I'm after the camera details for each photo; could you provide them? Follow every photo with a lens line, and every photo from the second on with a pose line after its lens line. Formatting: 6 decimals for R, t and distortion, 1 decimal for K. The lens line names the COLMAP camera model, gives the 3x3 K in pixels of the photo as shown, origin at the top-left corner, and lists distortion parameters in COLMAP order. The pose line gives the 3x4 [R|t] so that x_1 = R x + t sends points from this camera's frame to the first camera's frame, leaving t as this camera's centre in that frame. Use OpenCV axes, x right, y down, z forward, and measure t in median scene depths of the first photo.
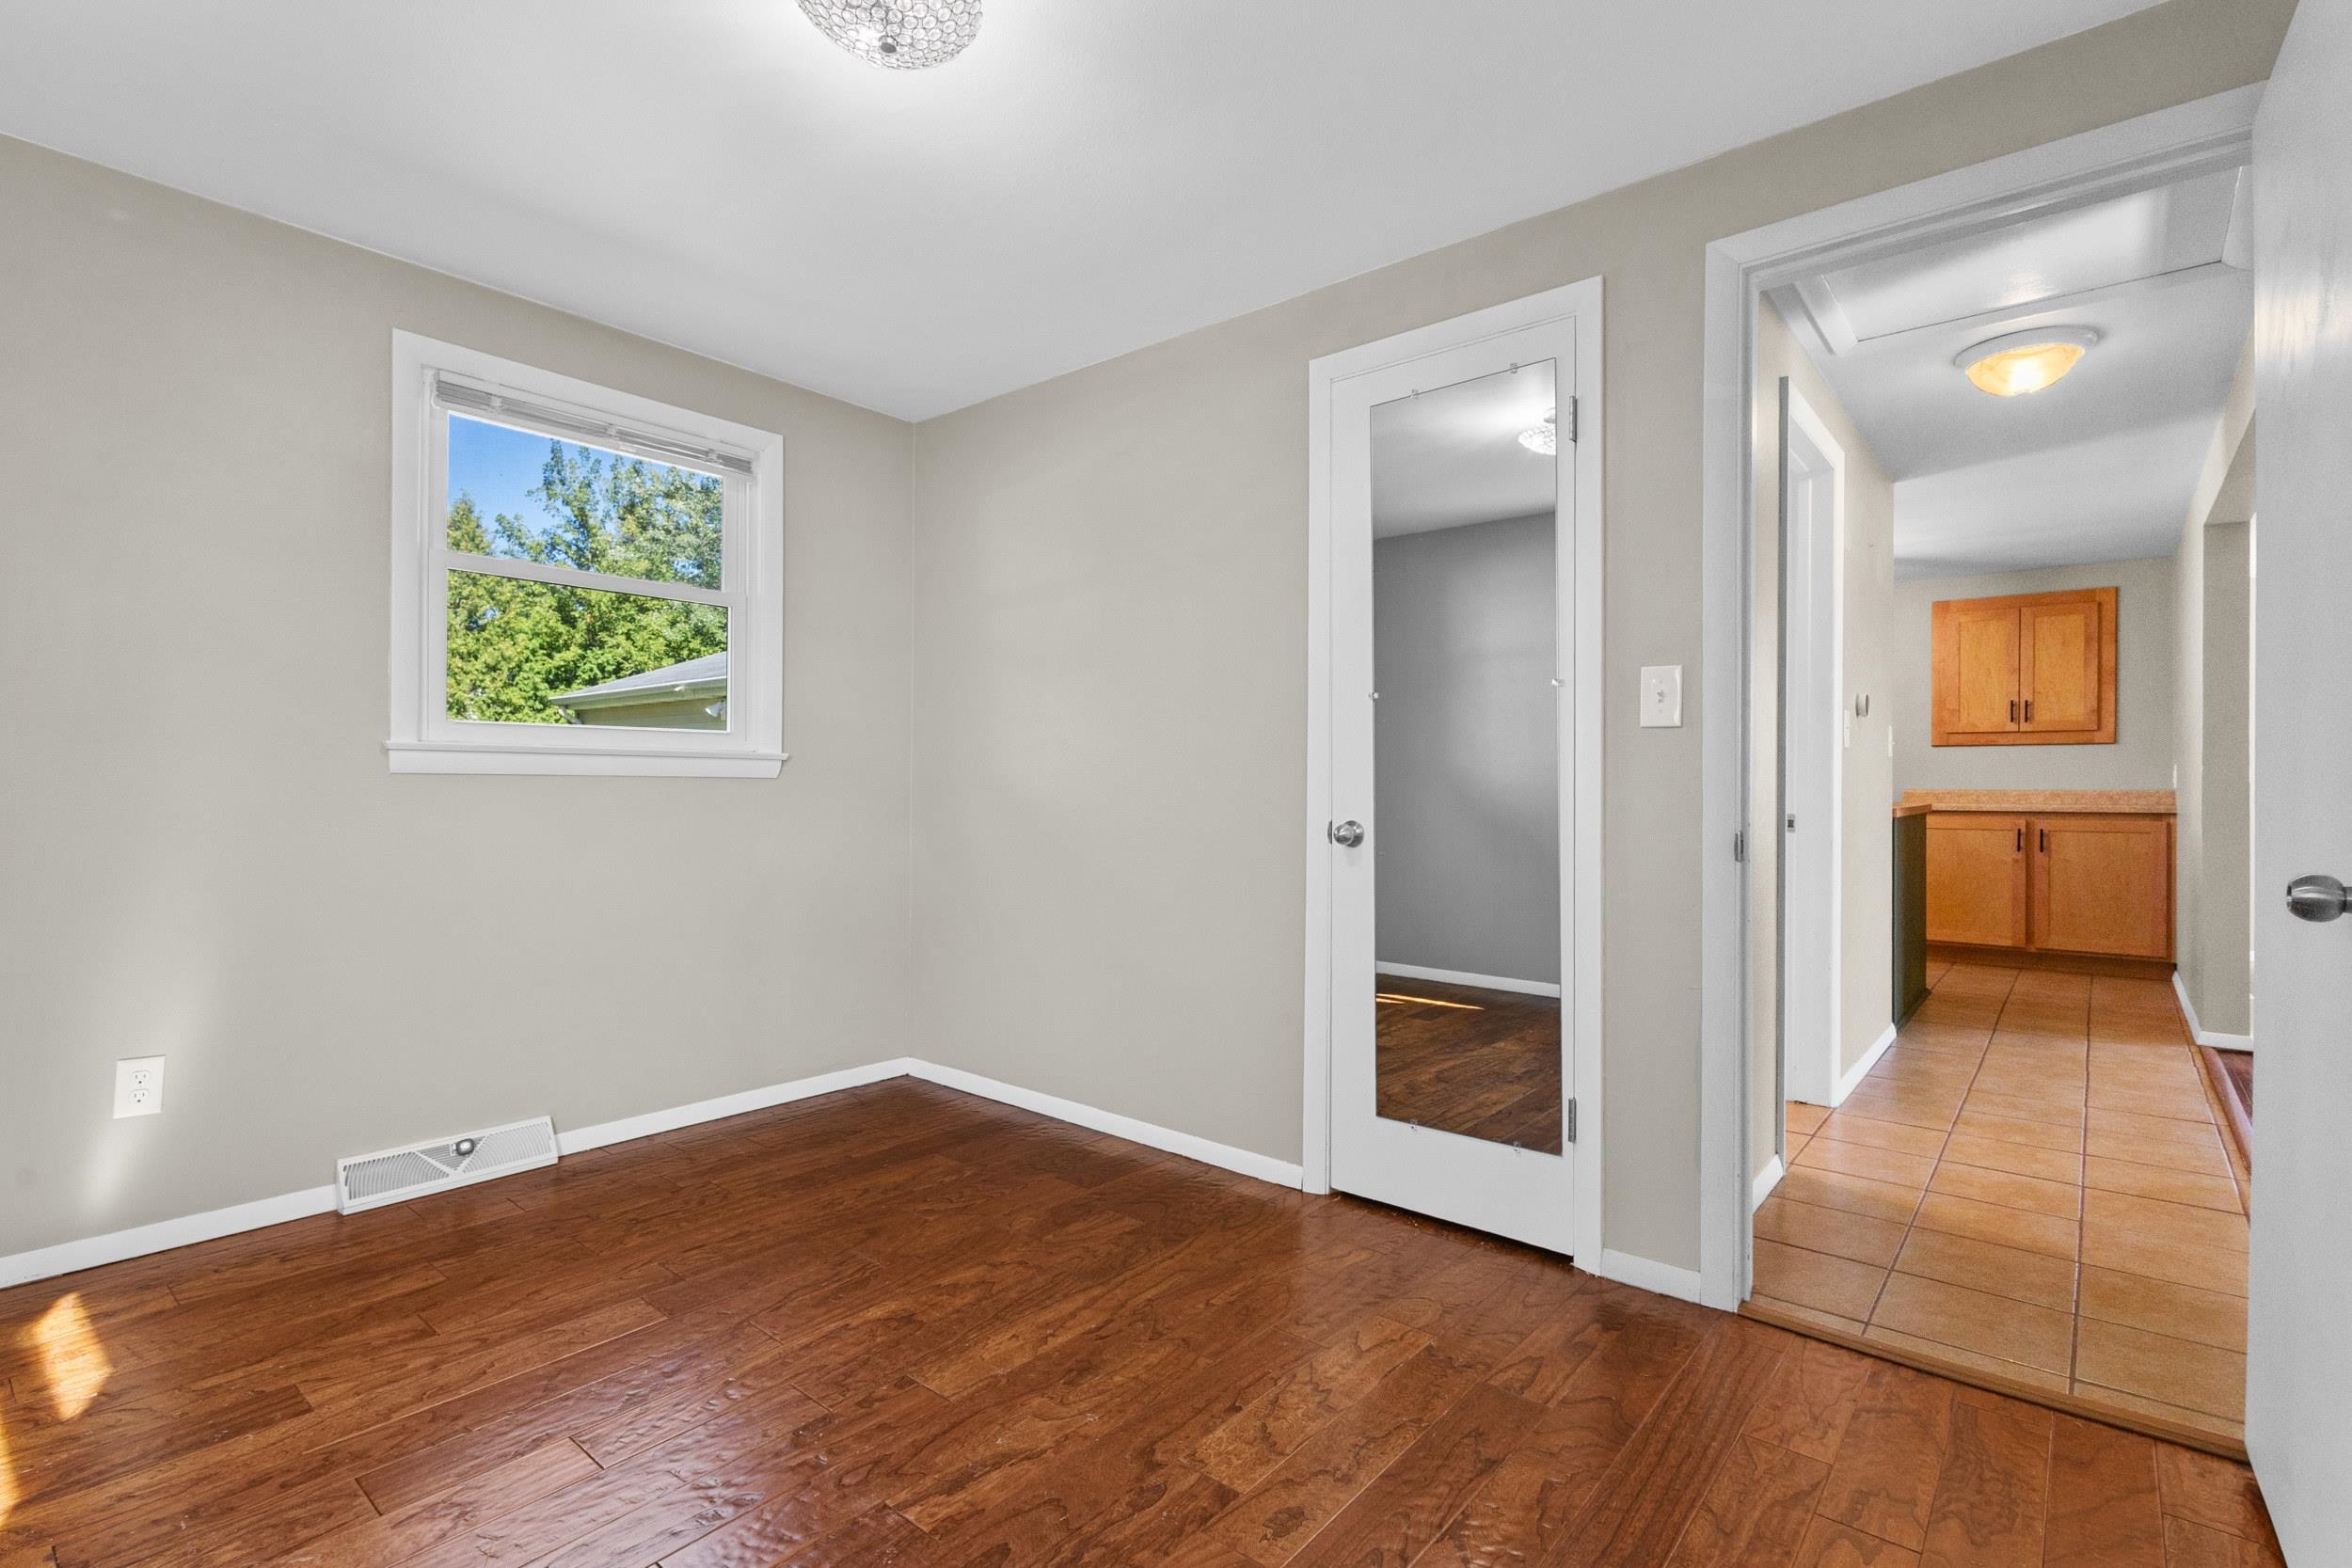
lens RADIAL K [[1073.2, 0, 1176.0], [0, 1073.2, 777.8], [0, 0, 1]] dist [0.001030, -0.000543]
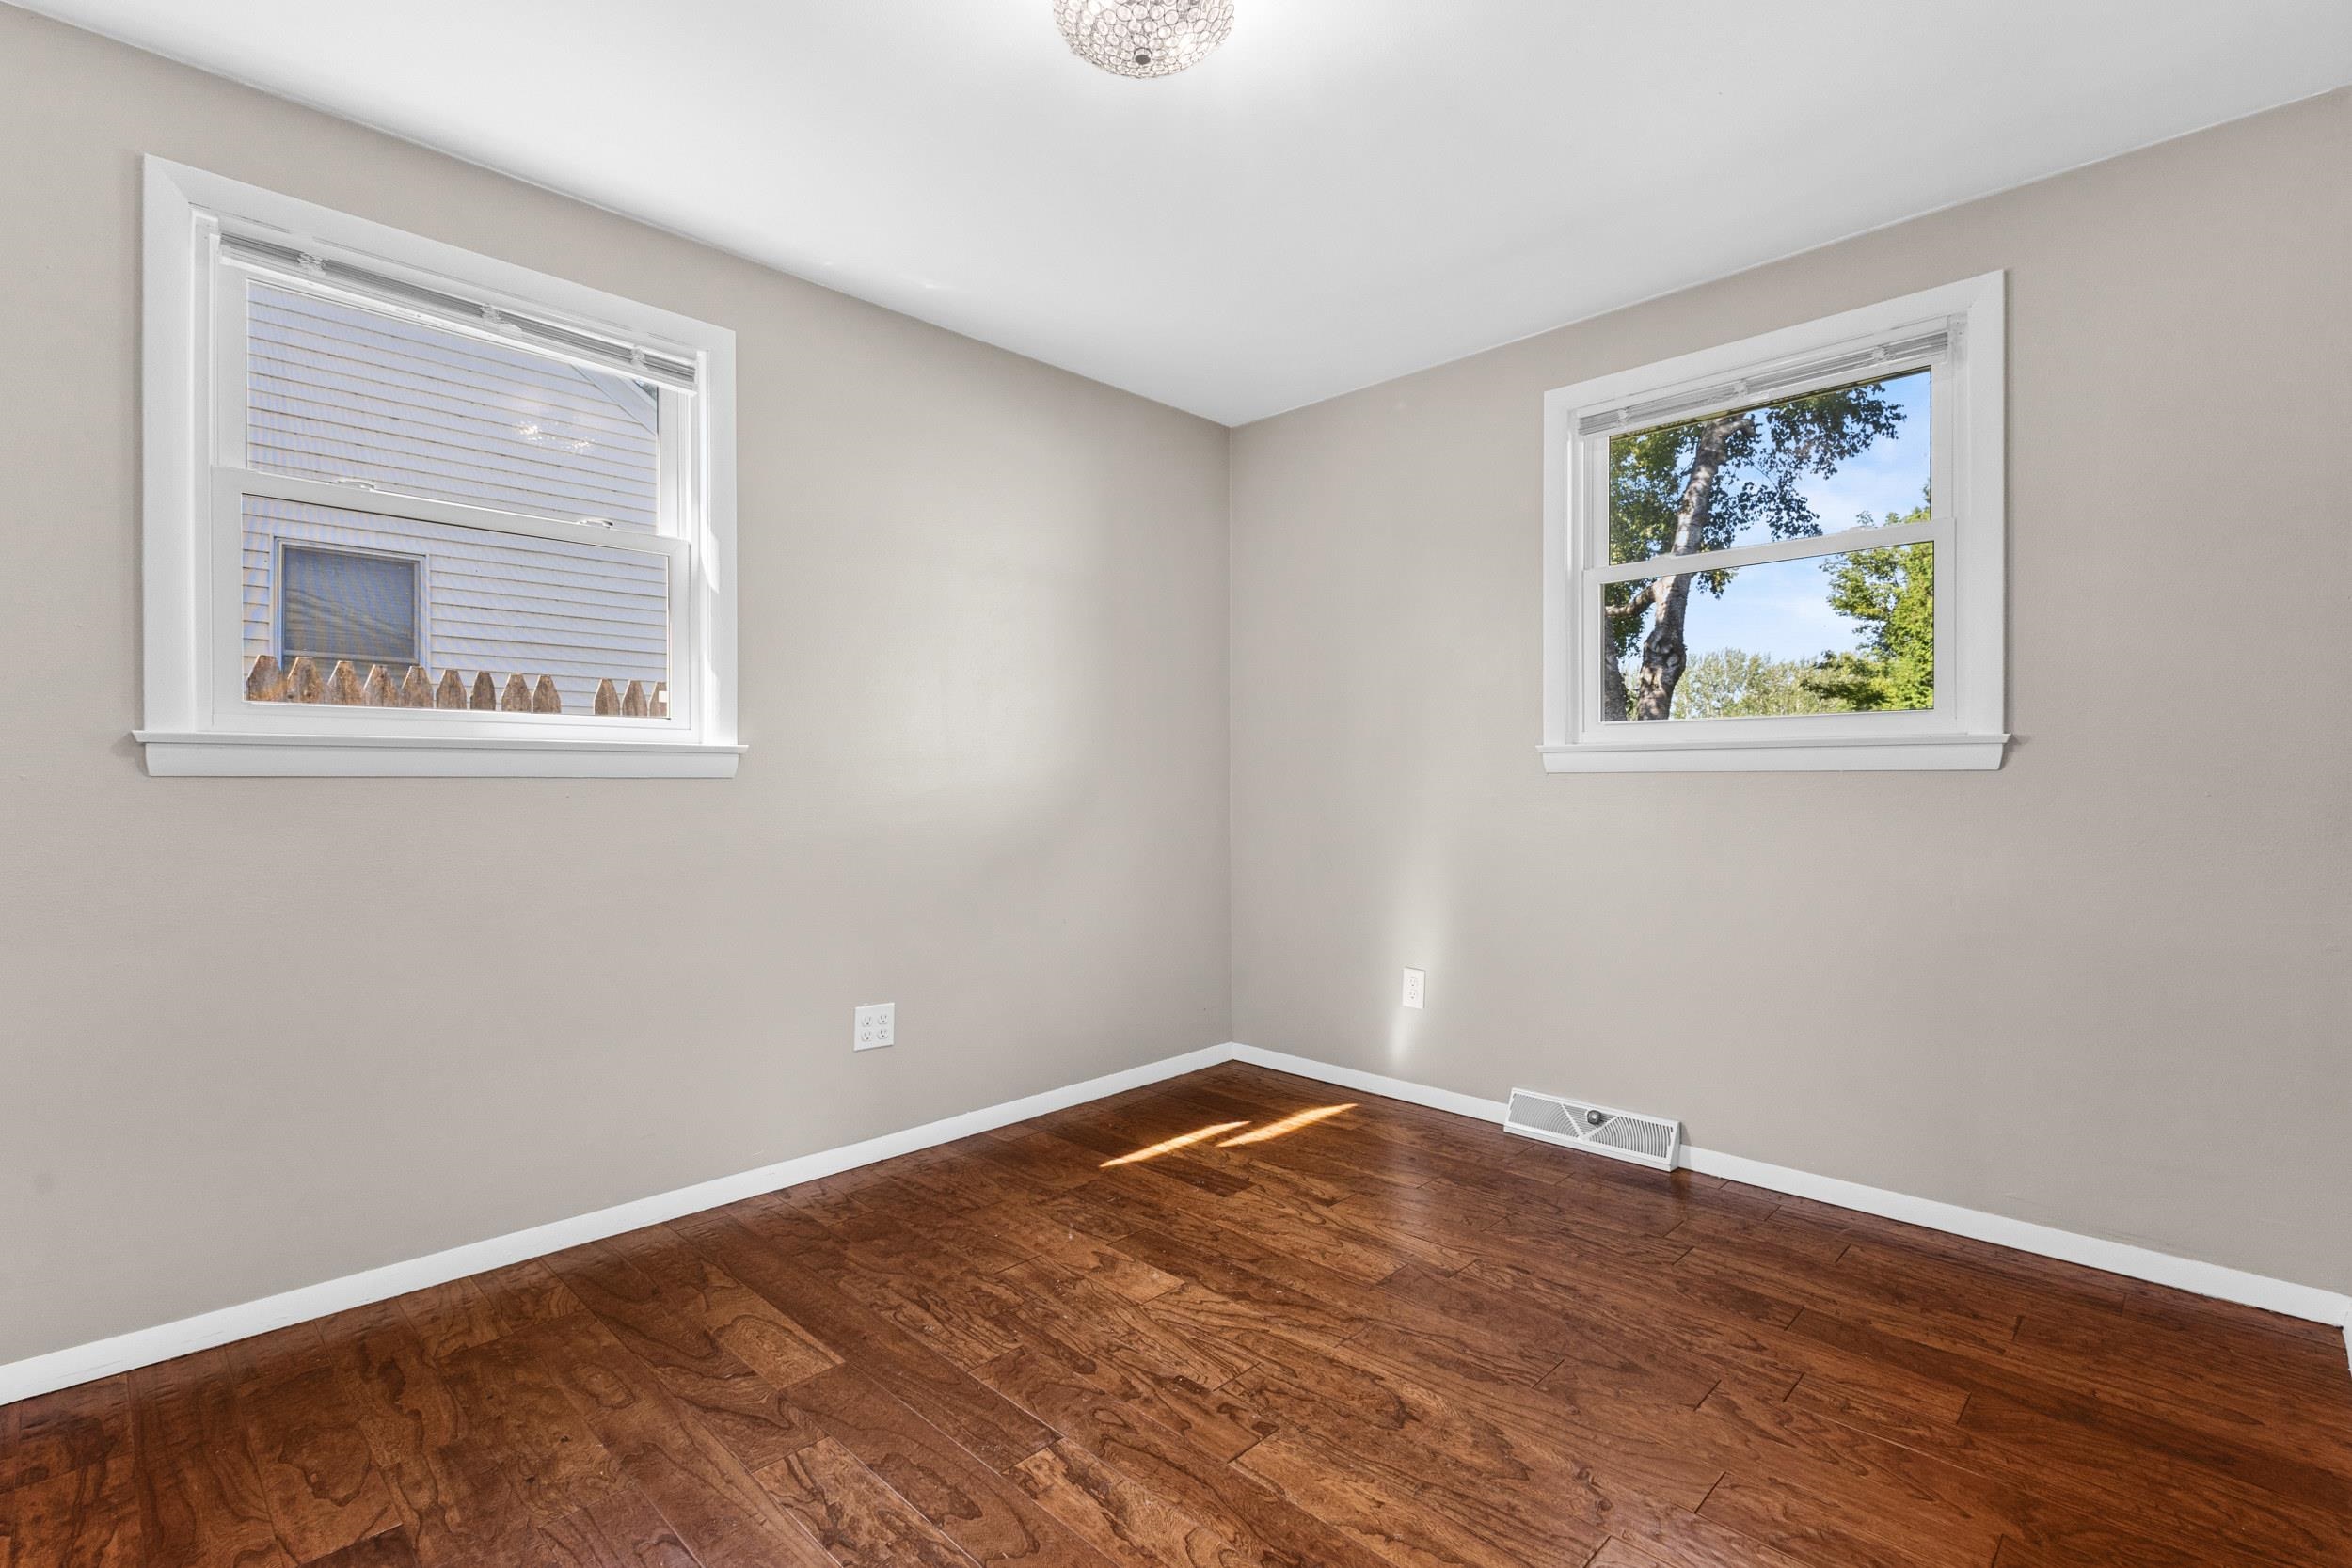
lens RADIAL K [[1073.2, 0, 1176.0], [0, 1073.2, 777.8], [0, 0, 1]] dist [0.001030, -0.000543]
pose [[-0.073126, -0.010057, -0.997272, 0.502935], [0.008175, 0.999910, -0.010683, 0.011211], [0.997289, -0.008934, -0.073038, 0.741286]]
